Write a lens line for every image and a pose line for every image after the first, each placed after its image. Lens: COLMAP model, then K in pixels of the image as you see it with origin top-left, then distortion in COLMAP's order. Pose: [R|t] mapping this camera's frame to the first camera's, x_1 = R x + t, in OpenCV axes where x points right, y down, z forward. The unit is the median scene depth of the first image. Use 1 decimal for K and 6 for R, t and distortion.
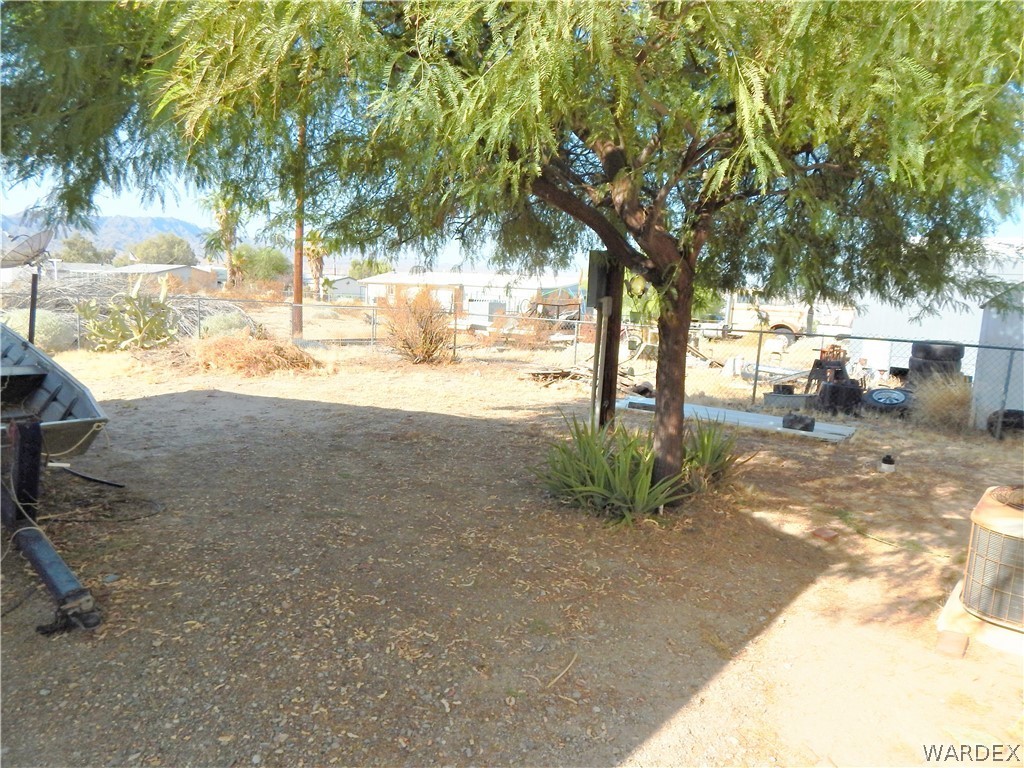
lens RADIAL K [[663.5, 0, 515.0], [0, 663.5, 383.5], [0, 0, 1]] dist [-0.002853, -0.001040]
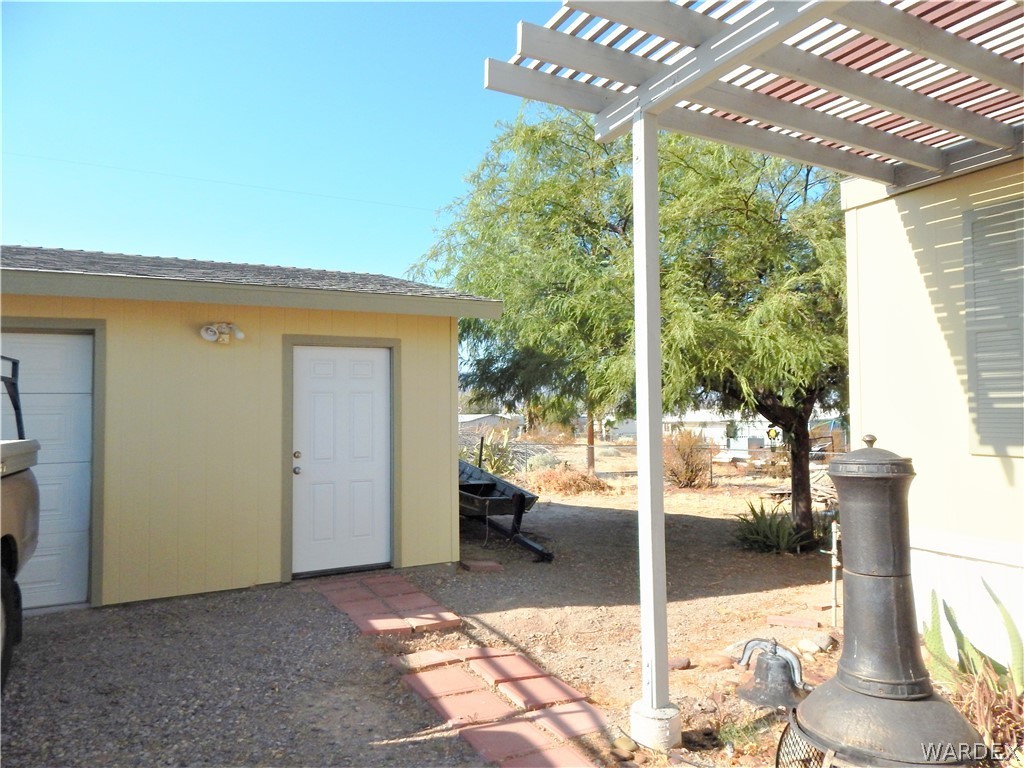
lens RADIAL K [[663.5, 0, 514.3], [0, 663.5, 382.3], [0, 0, 1]] dist [-0.002853, -0.001040]
pose [[0.915190, -0.069823, -0.396927, 0.083629], [-0.013463, 0.979032, -0.203263, 0.036308], [0.402797, 0.191369, 0.895060, -0.350875]]
